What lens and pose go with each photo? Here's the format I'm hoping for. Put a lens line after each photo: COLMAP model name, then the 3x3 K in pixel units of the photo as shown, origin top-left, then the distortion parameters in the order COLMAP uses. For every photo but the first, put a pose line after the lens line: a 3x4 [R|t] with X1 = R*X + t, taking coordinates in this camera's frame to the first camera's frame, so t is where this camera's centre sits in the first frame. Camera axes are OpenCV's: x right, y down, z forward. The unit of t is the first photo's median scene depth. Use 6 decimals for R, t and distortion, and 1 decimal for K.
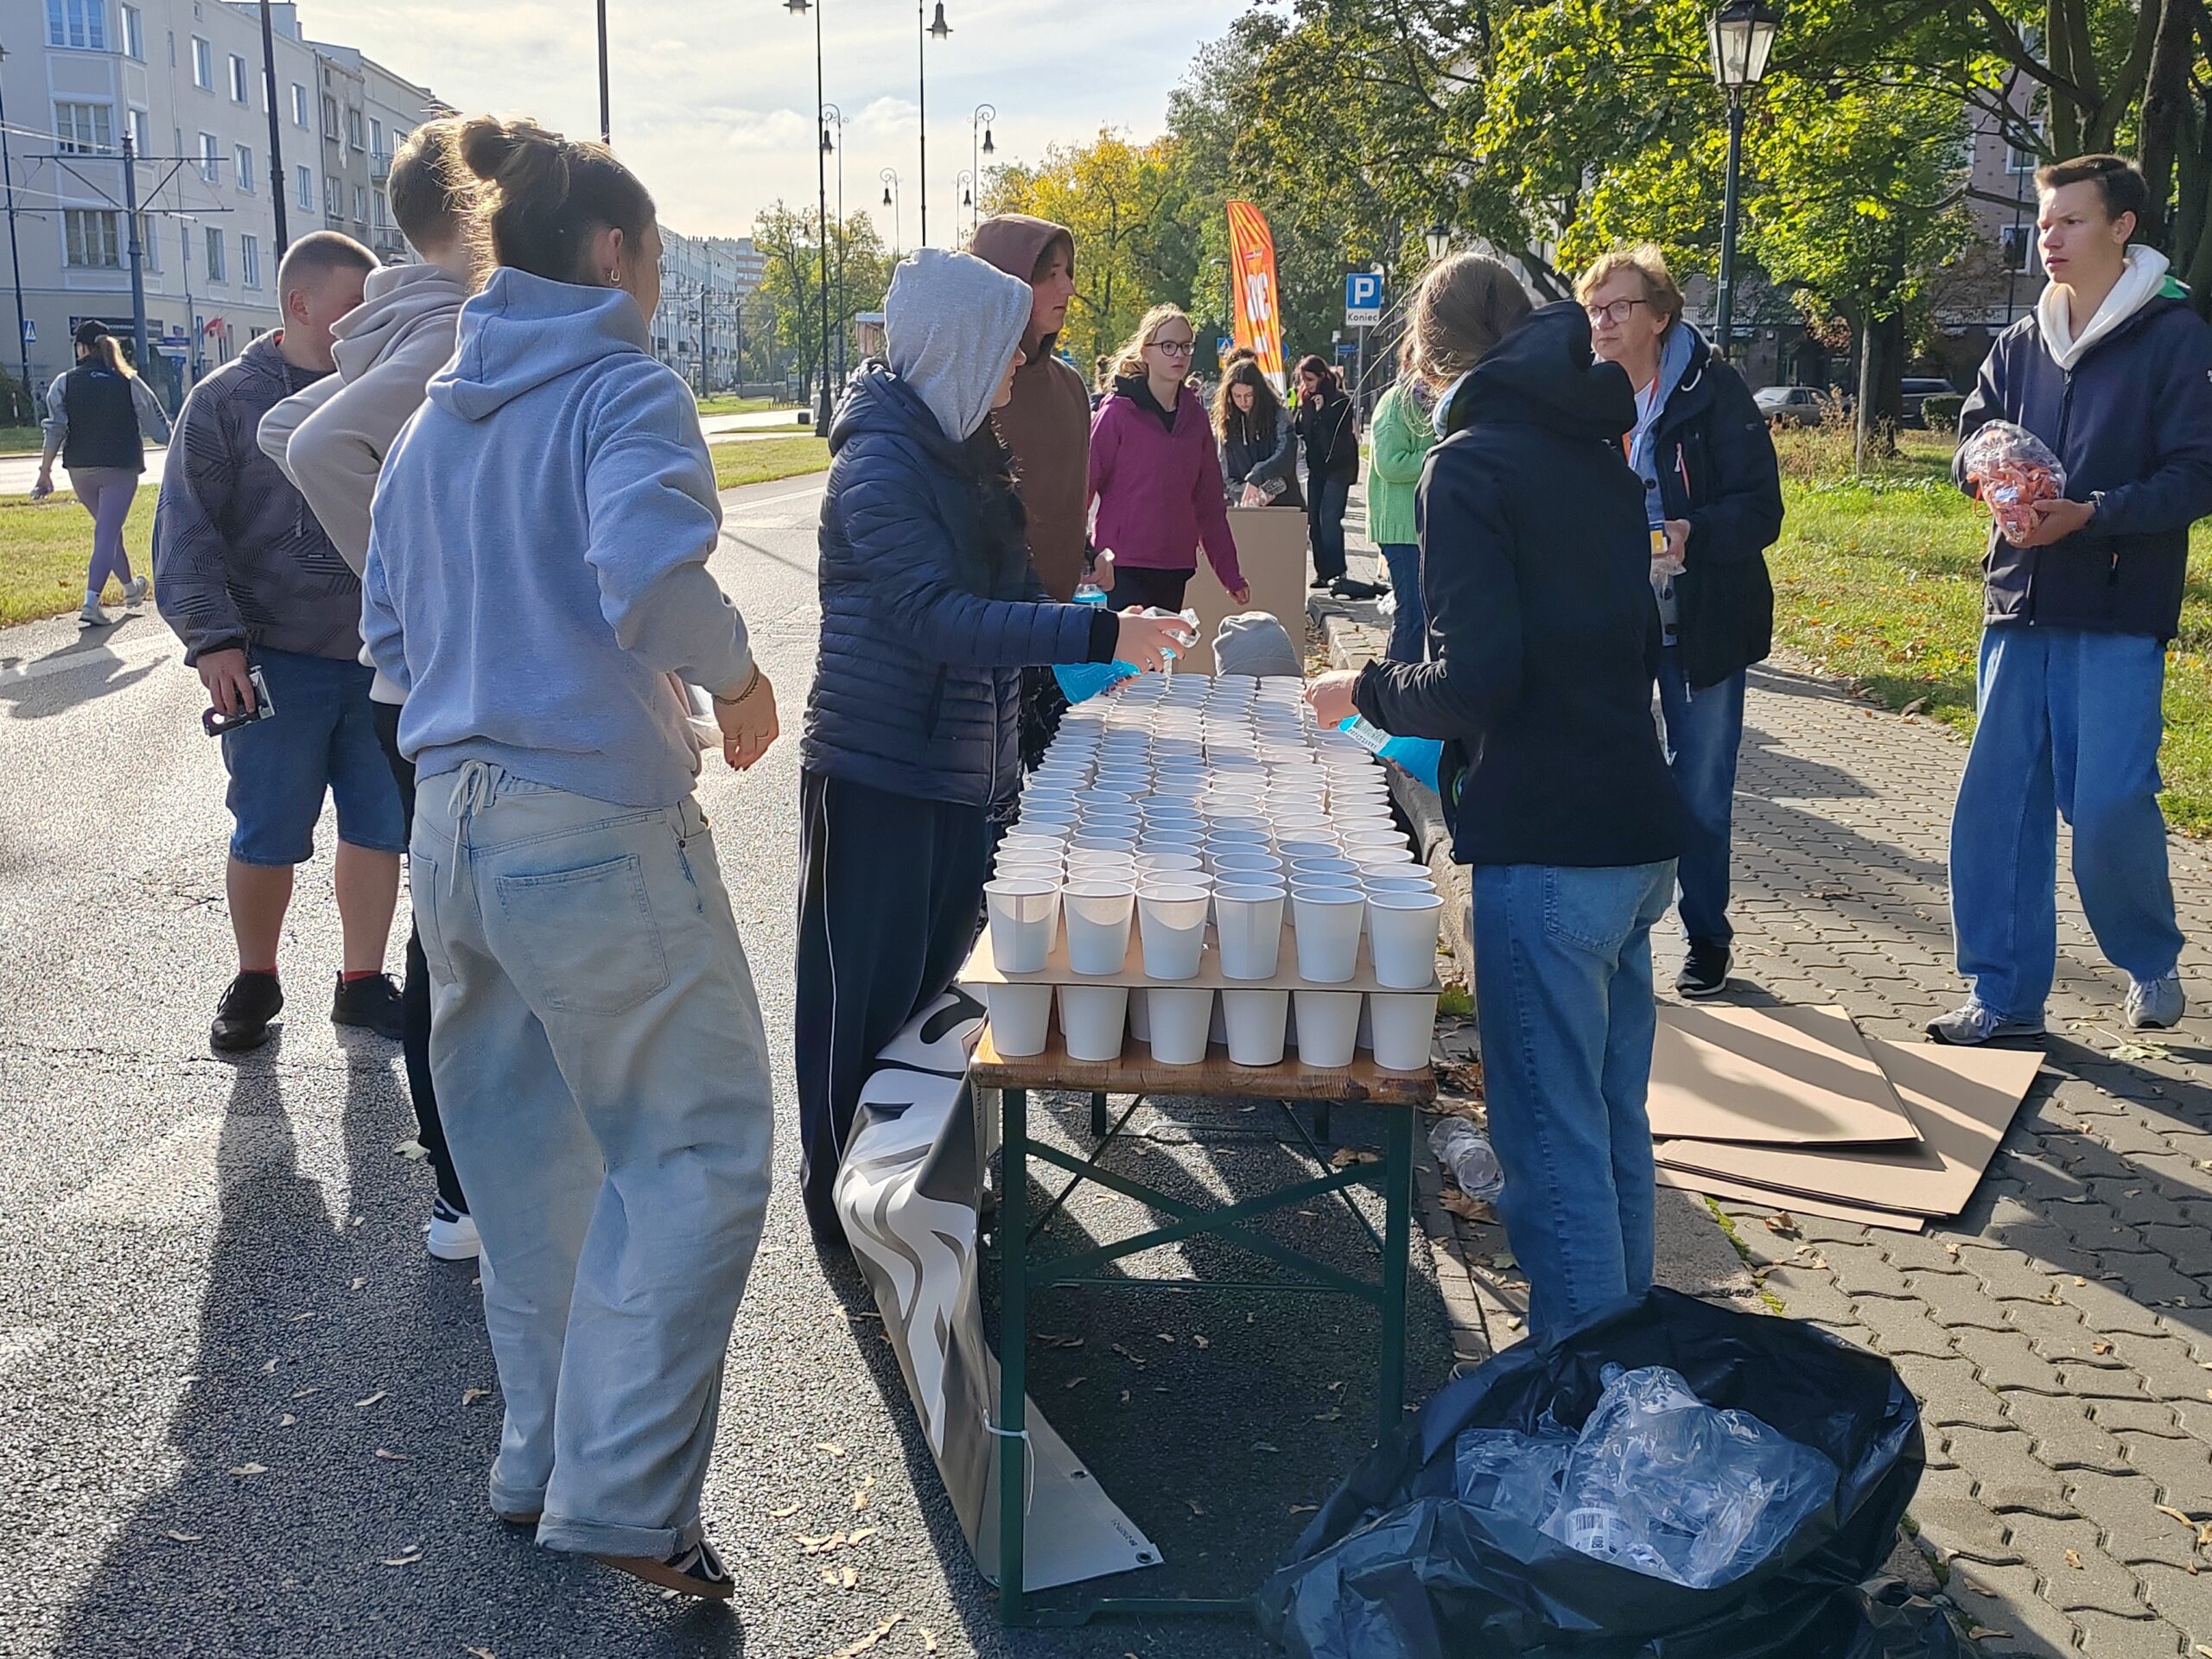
lens RADIAL K [[2248.5, 0, 1106.2], [0, 2248.5, 833.4], [0, 0, 1]] dist [0.012087, 0.000000]
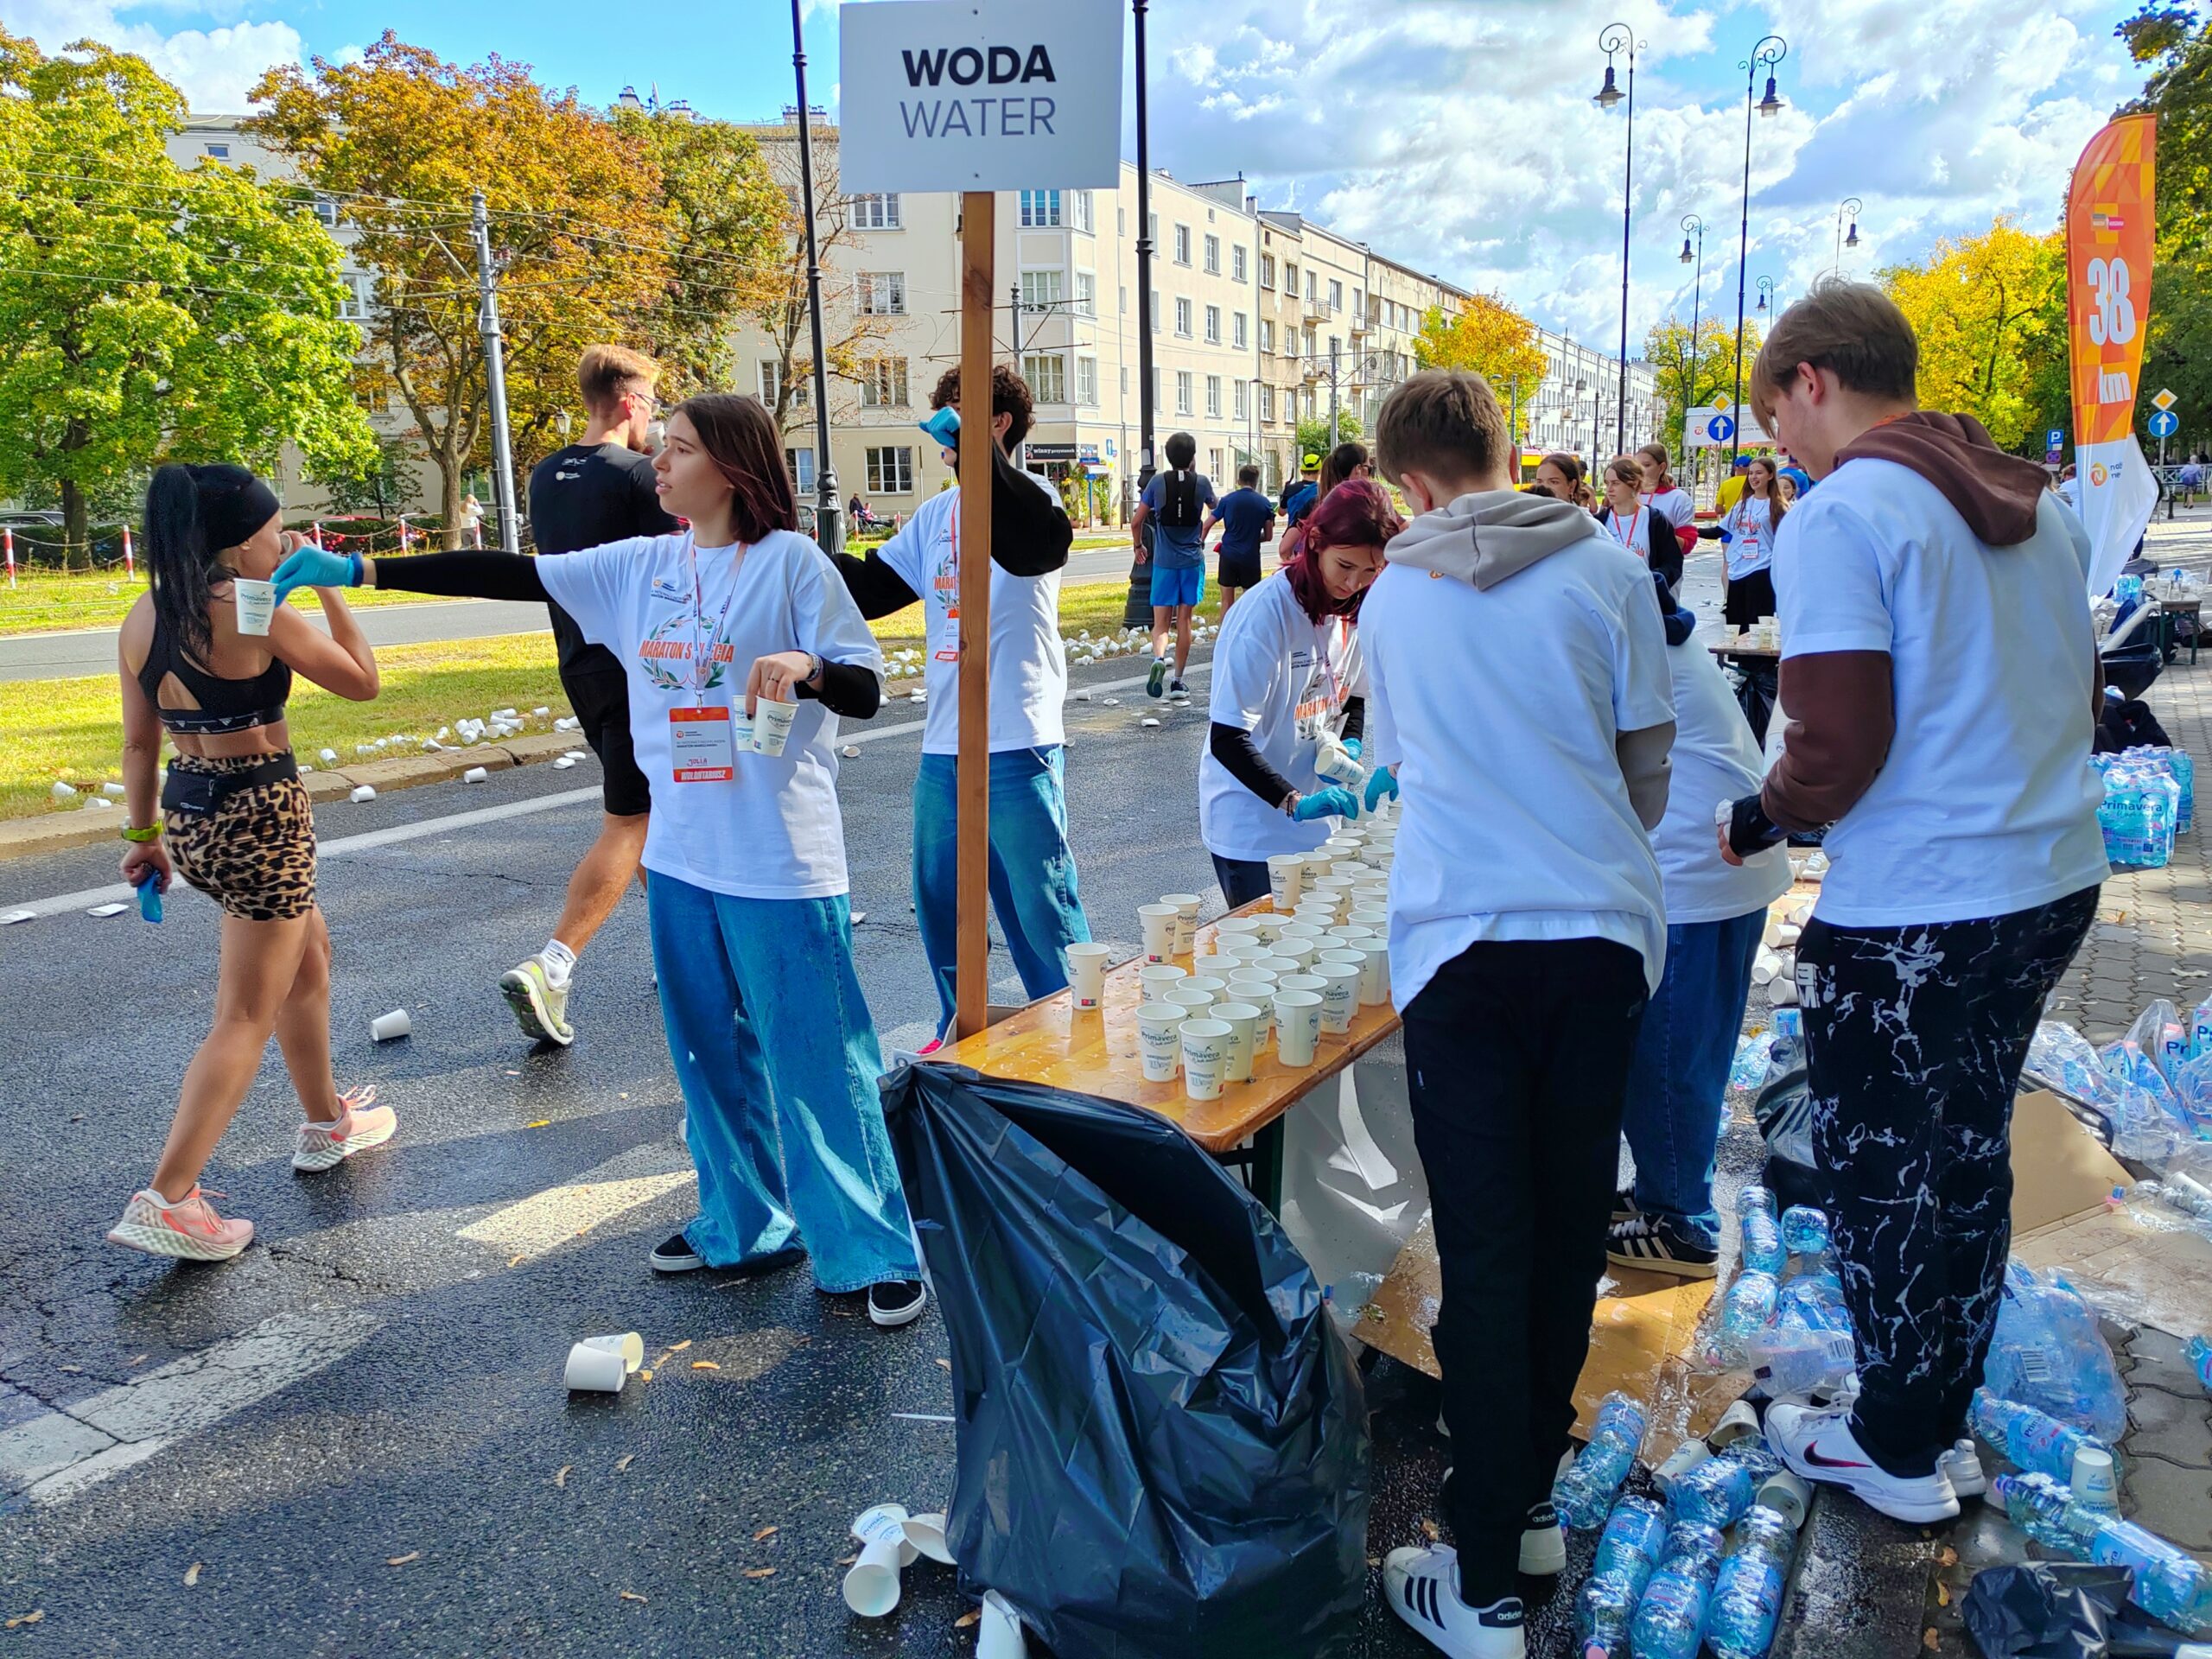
lens RADIAL K [[1703.4, 0, 1097.8], [0, 1703.4, 824.4], [0, 0, 1]] dist [-0.009441, 0.019872]
pose [[0.884680, 0.059838, -0.462342, 0.022882], [-0.059000, 0.998125, 0.016285, -0.037636], [0.462450, 0.012871, 0.886552, 0.190899]]
